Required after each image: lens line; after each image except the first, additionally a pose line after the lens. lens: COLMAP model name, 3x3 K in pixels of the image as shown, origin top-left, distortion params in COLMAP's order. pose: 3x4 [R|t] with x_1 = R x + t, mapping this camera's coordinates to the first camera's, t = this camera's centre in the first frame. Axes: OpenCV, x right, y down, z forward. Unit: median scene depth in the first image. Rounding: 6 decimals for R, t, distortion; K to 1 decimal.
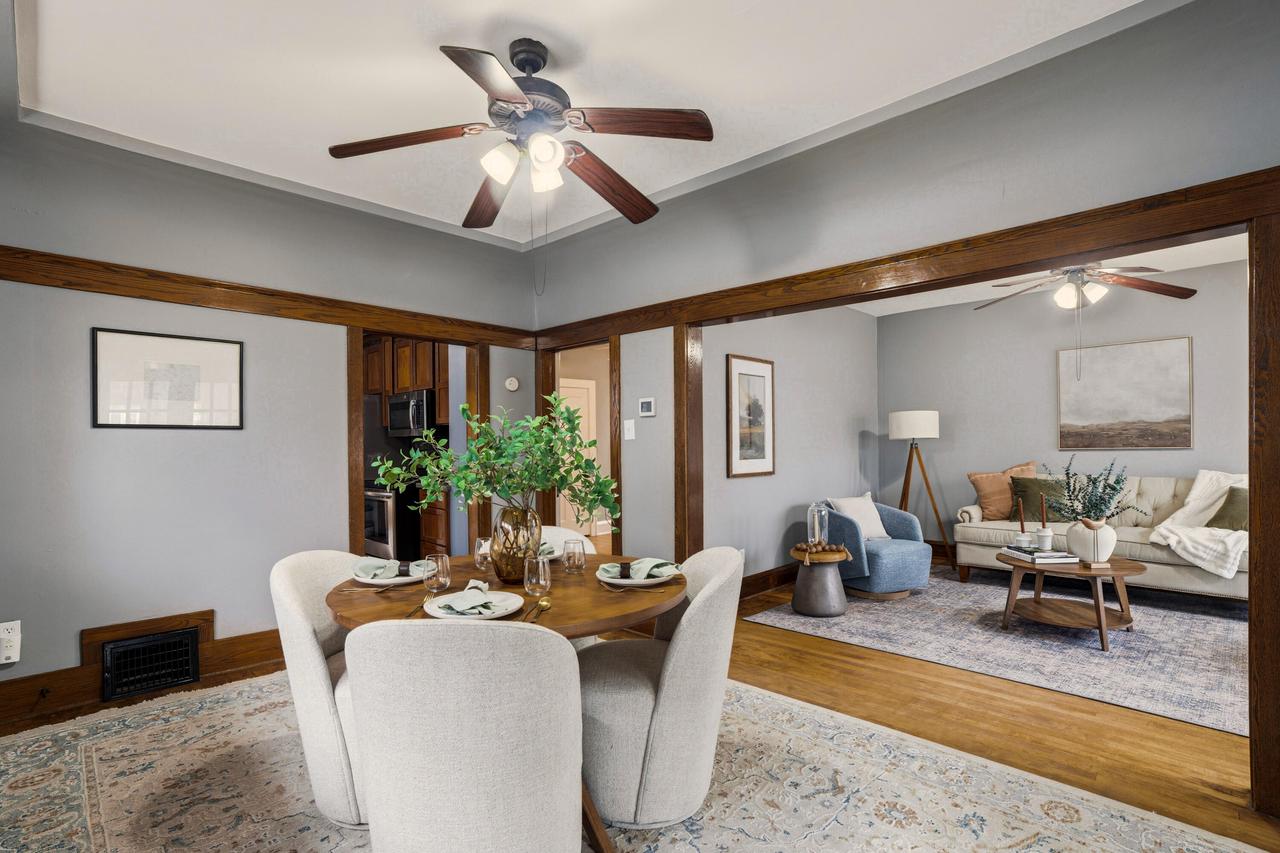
lens RADIAL K [[591.5, 0, 638.1], [0, 591.5, 423.5], [0, 0, 1]] dist [-0.042857, 0.020791]
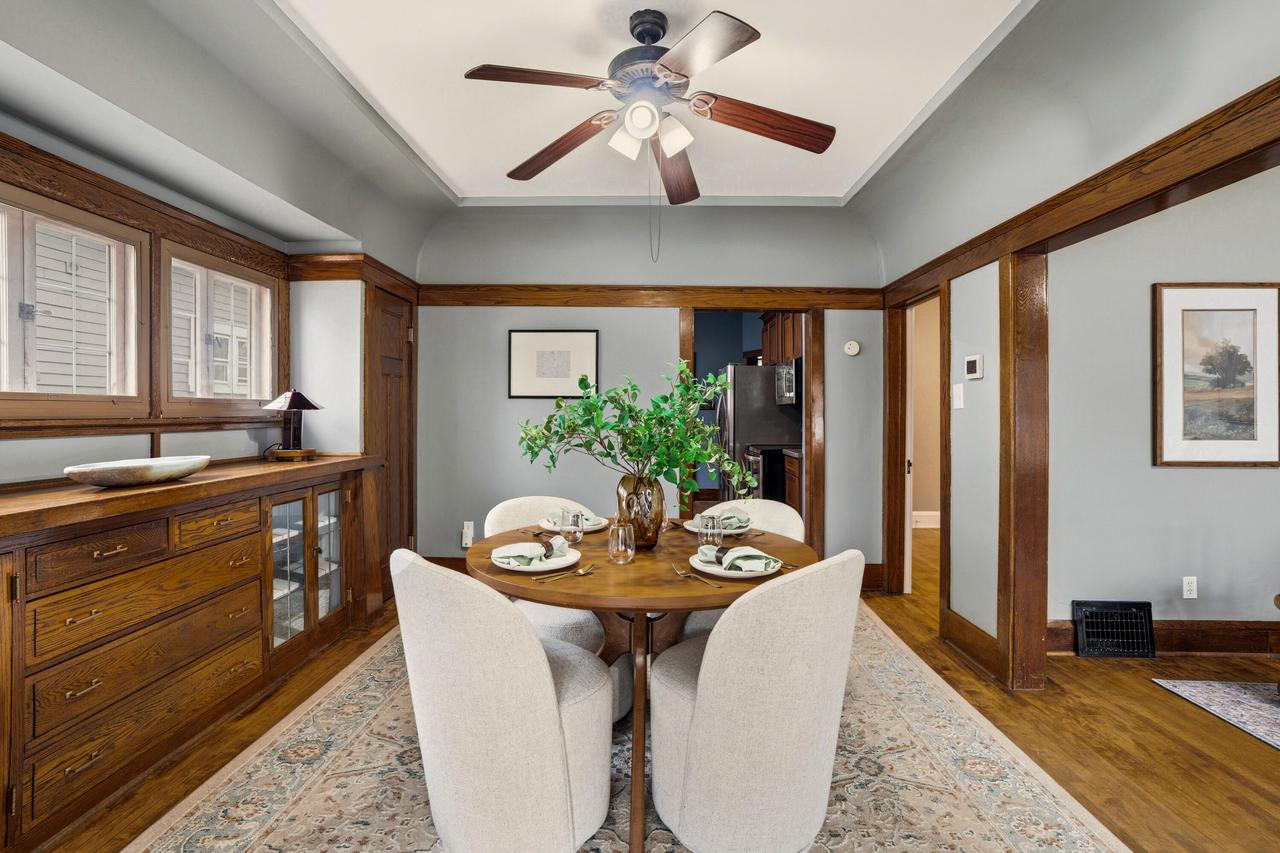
lens RADIAL K [[583.3, 0, 643.1], [0, 583.3, 390.7], [0, 0, 1]] dist [-0.040104, 0.020509]
pose [[0.705691, -0.016230, -0.708334, 0.260687], [0.014417, 0.999860, -0.008546, 0.003831], [0.708373, -0.004182, 0.705825, 0.154201]]
